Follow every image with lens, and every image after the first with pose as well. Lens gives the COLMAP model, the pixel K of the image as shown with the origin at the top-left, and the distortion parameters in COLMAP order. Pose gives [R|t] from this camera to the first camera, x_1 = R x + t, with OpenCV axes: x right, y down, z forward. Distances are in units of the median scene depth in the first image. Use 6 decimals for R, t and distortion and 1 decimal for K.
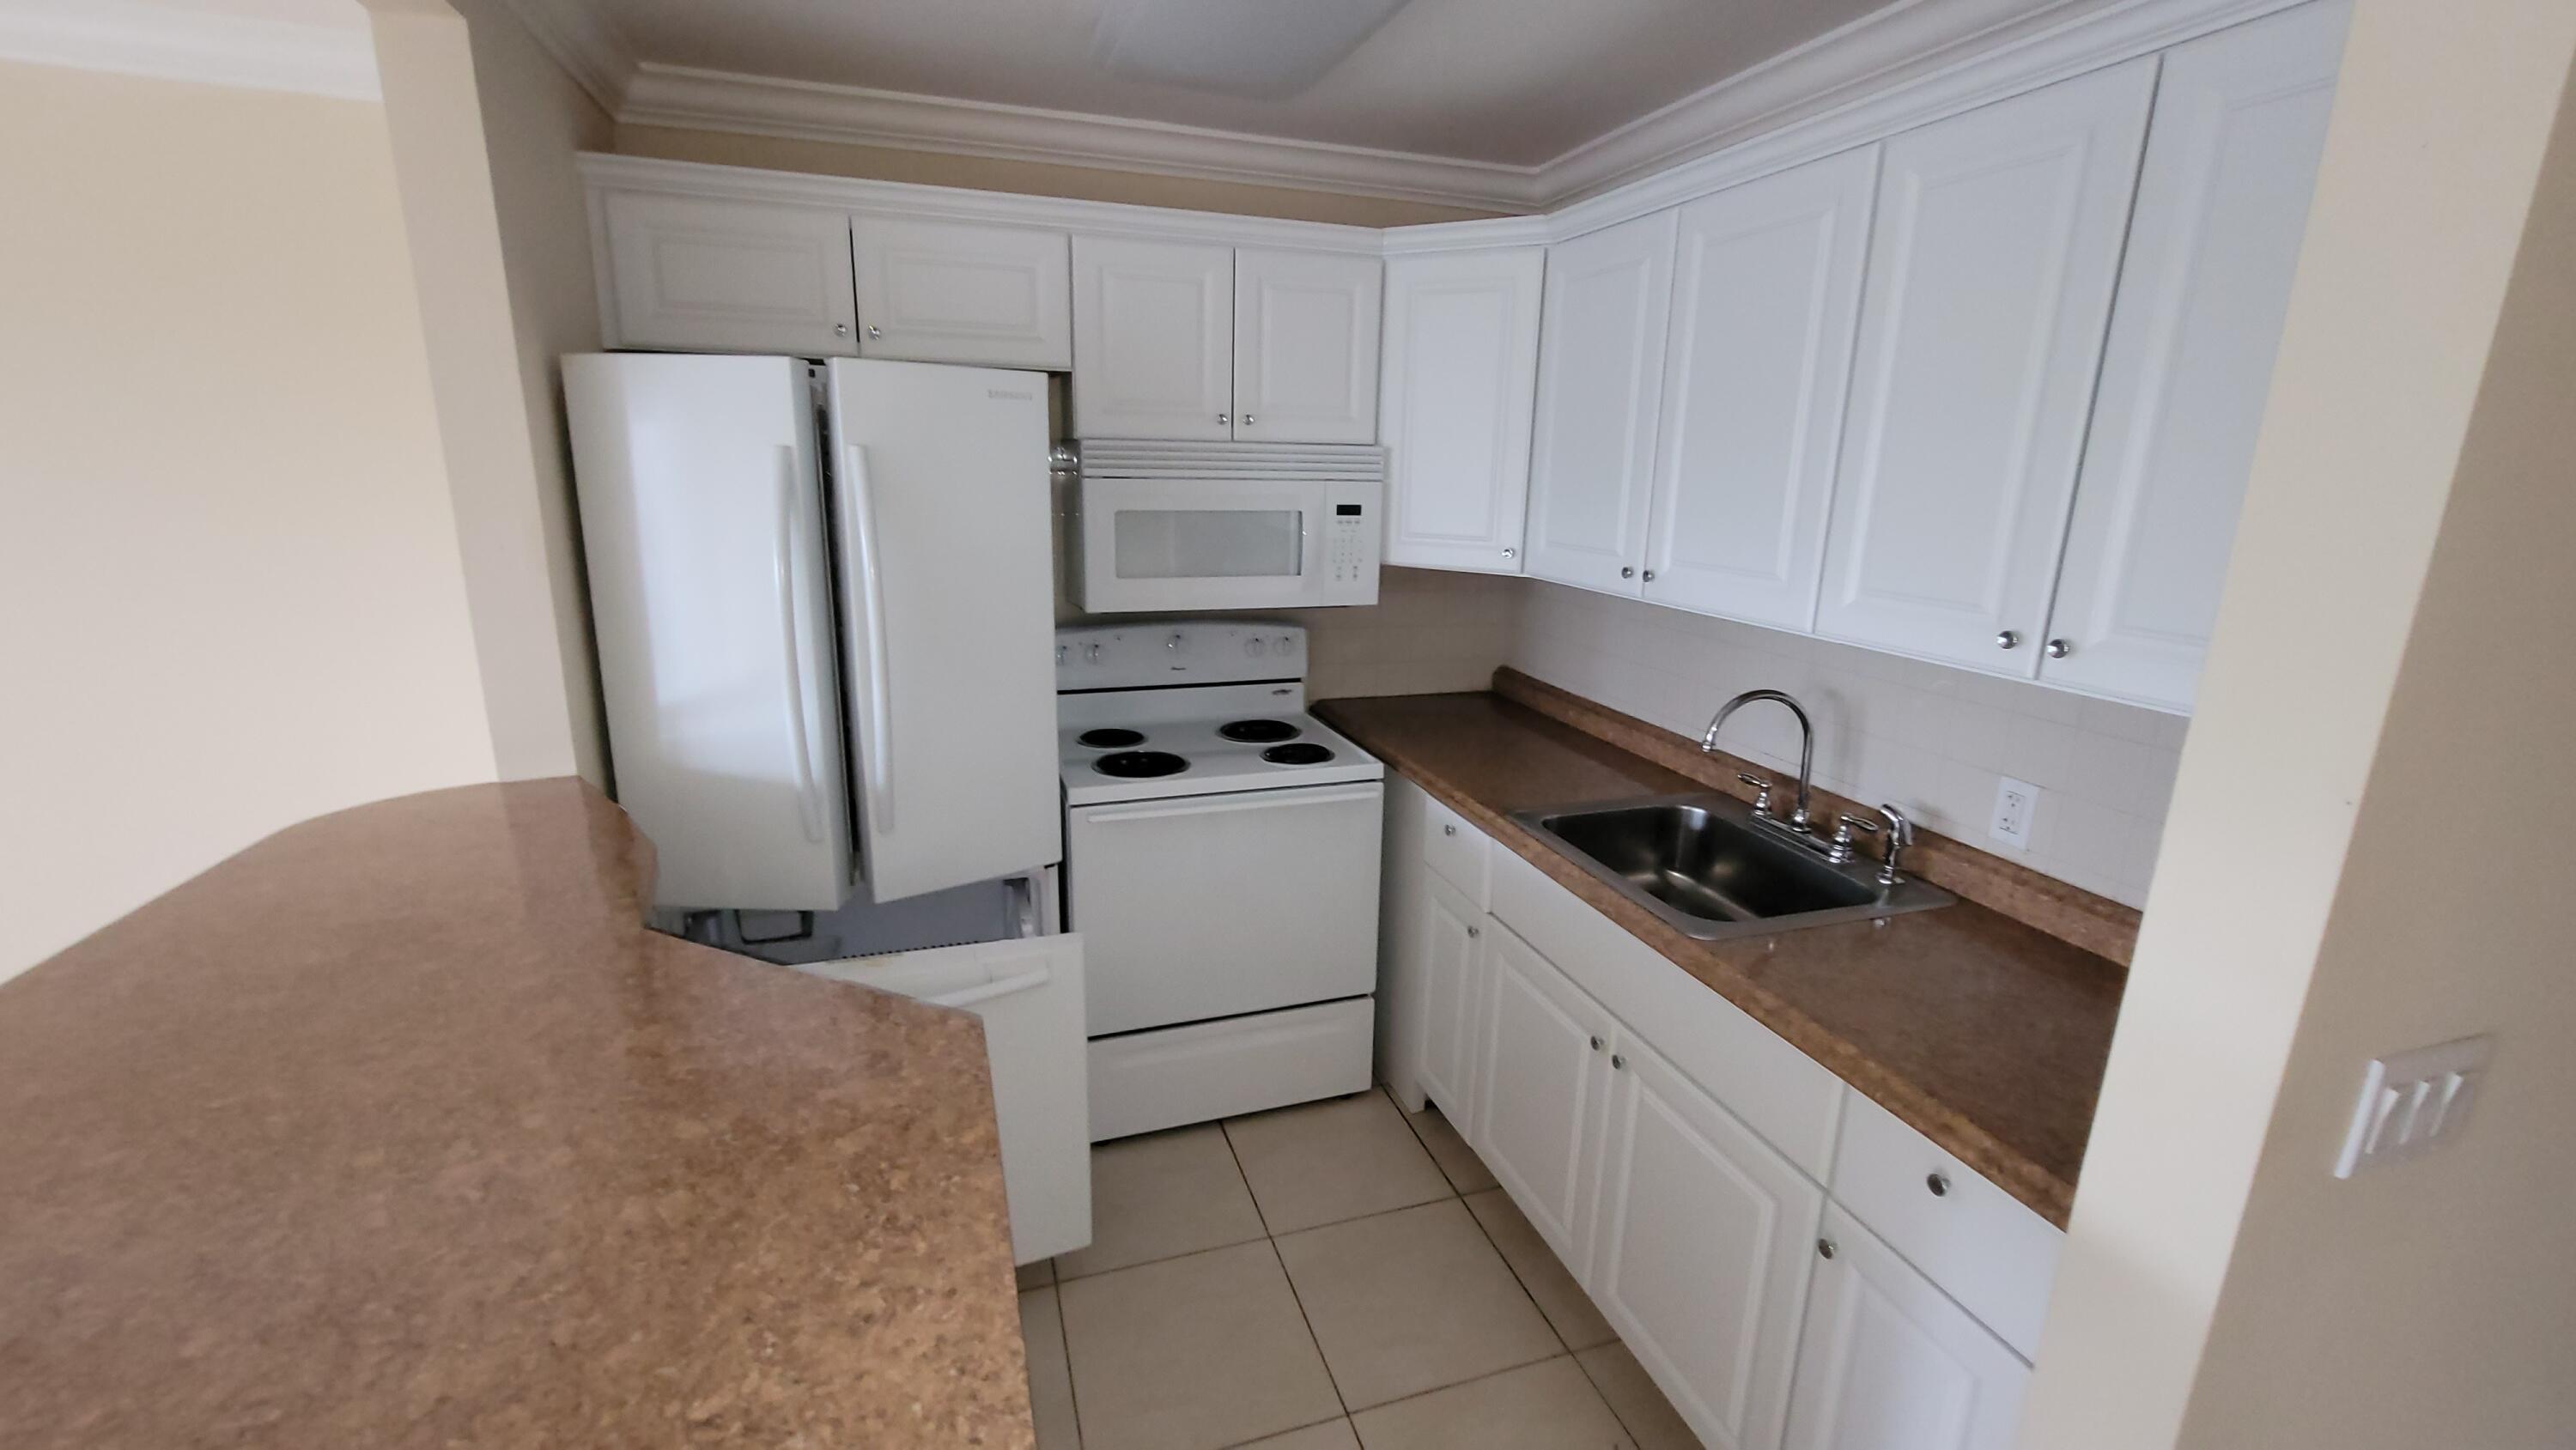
lens RADIAL K [[1053.9, 0, 1287.9], [0, 1053.9, 723.7], [0, 0, 1]] dist [-0.001592, 0.000205]
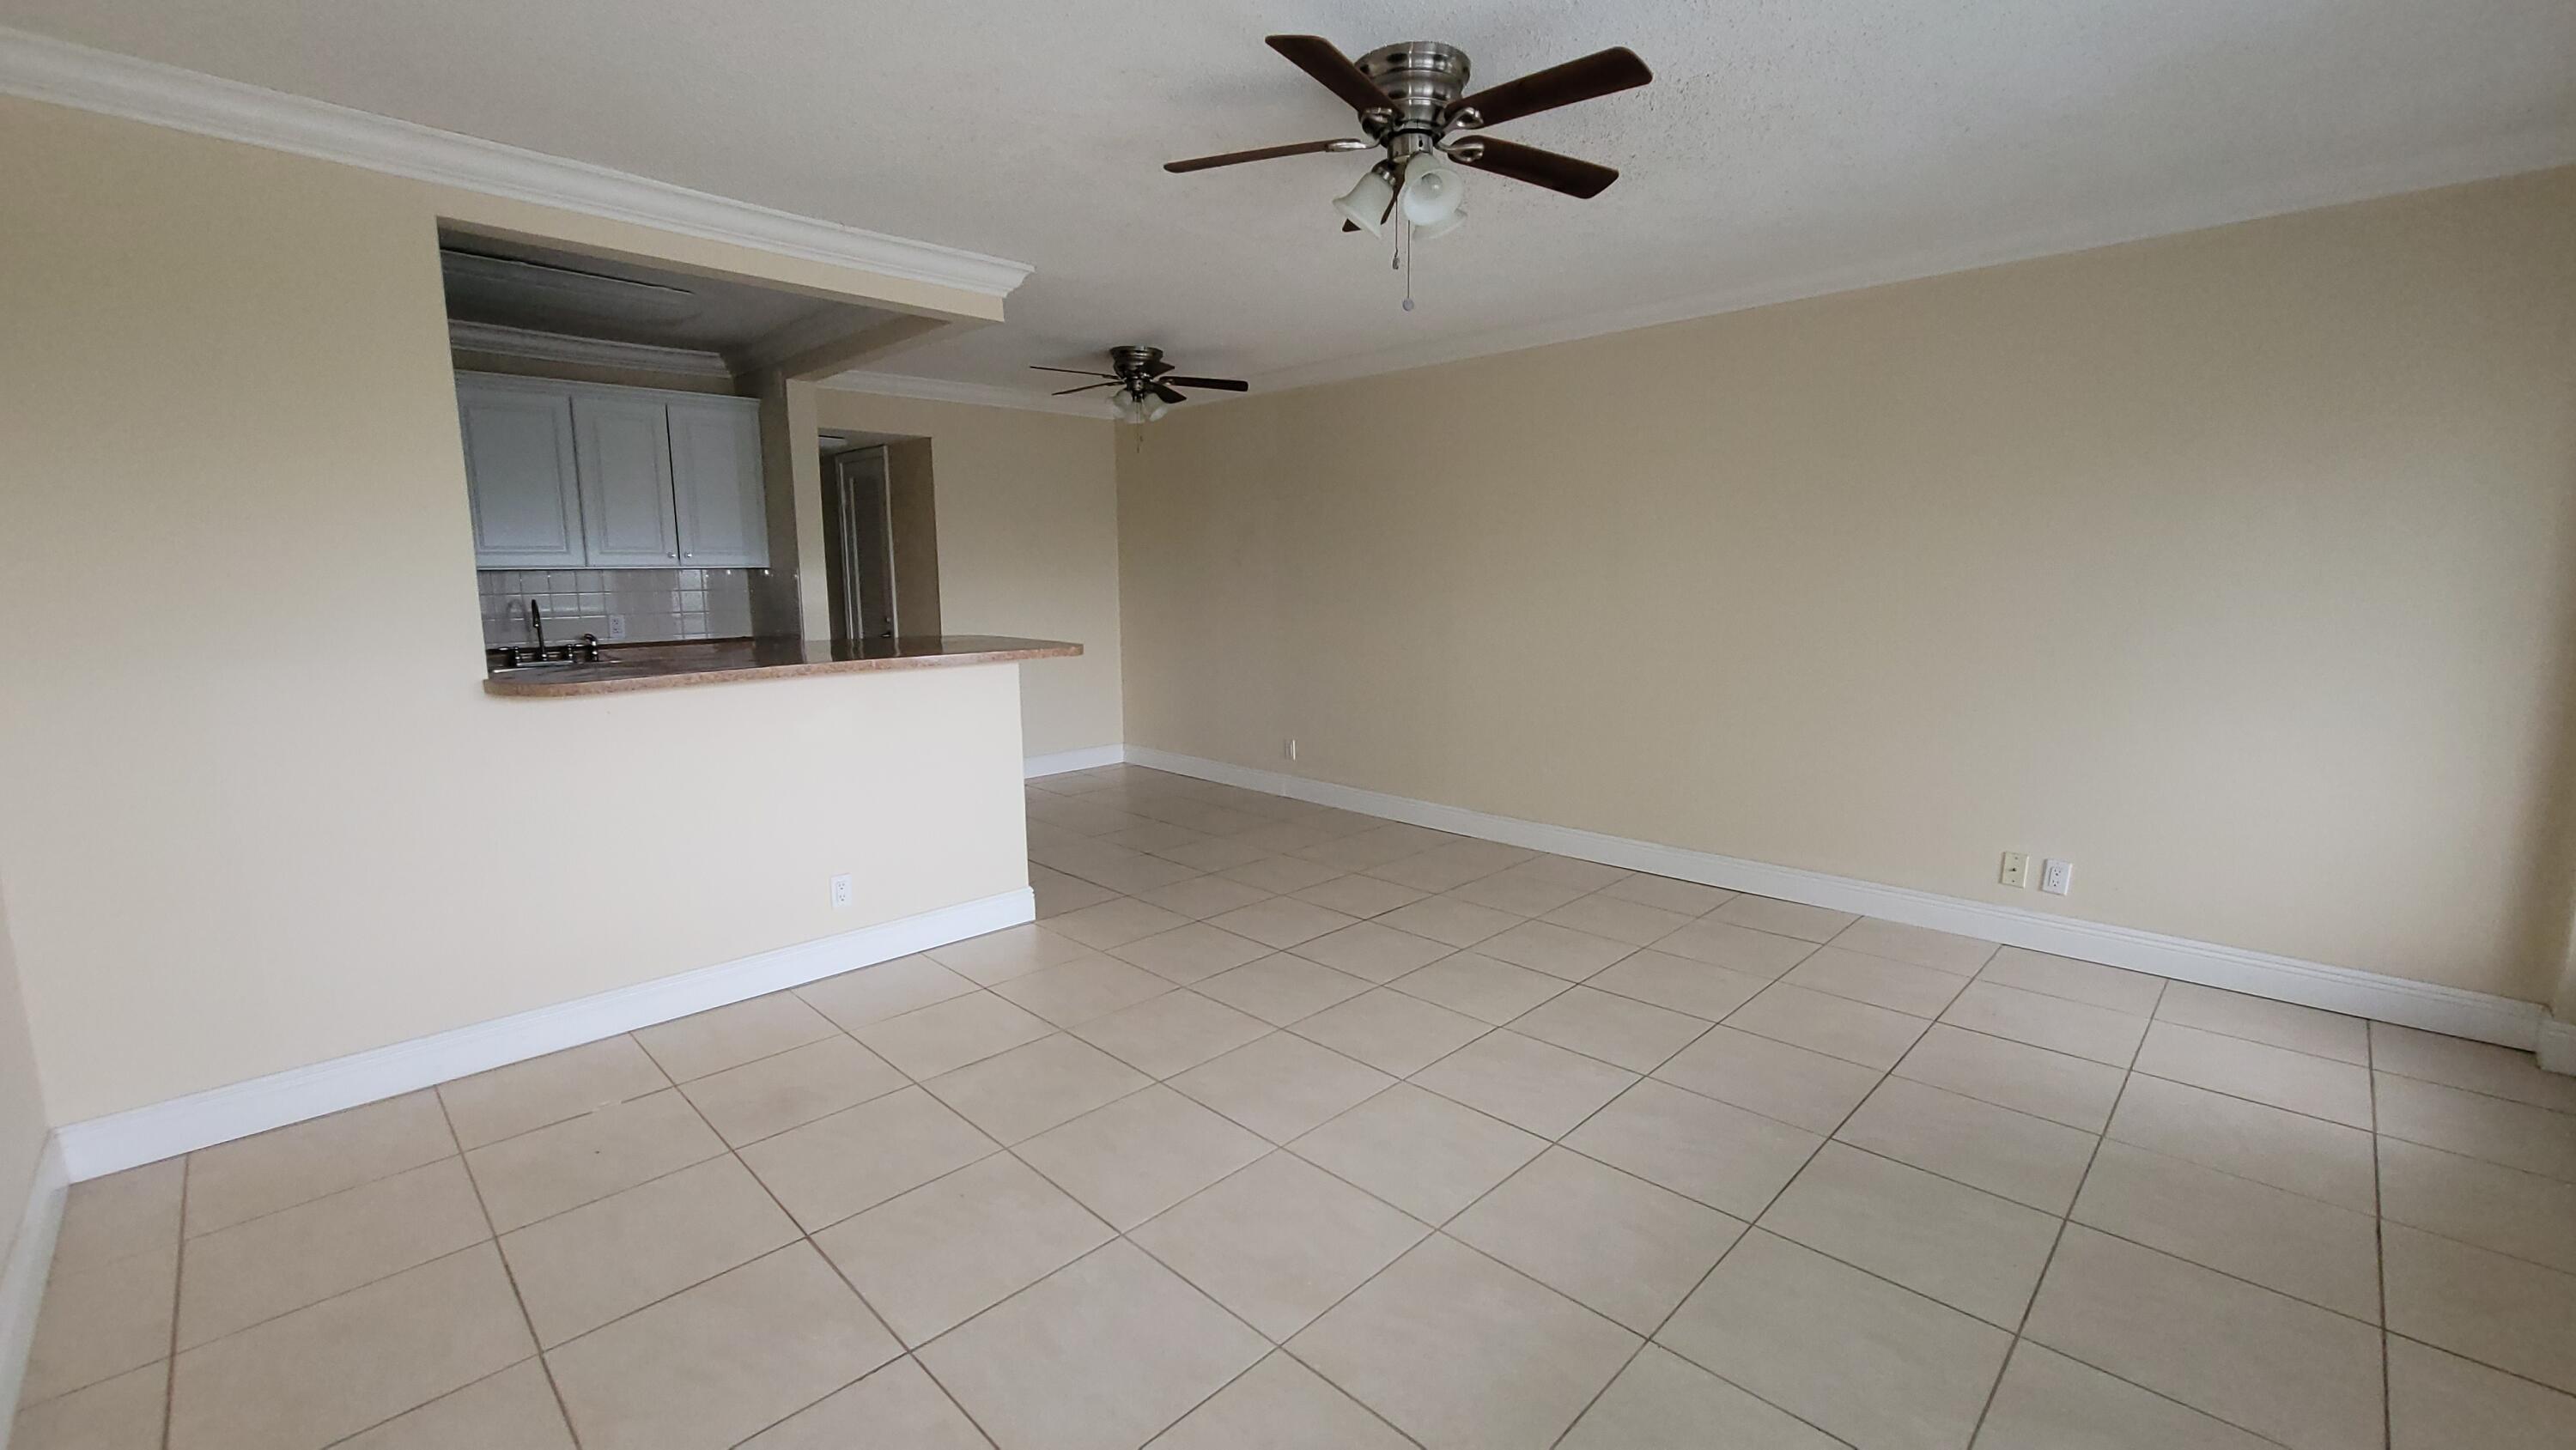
lens RADIAL K [[1053.9, 0, 1285.4], [0, 1053.9, 721.3], [0, 0, 1]] dist [-0.001592, 0.000205]
pose [[-0.444931, -0.152411, 0.882501, -1.970107], [0.213074, 0.939100, 0.269611, -0.042559], [-0.869848, 0.307996, -0.385360, 0.434066]]
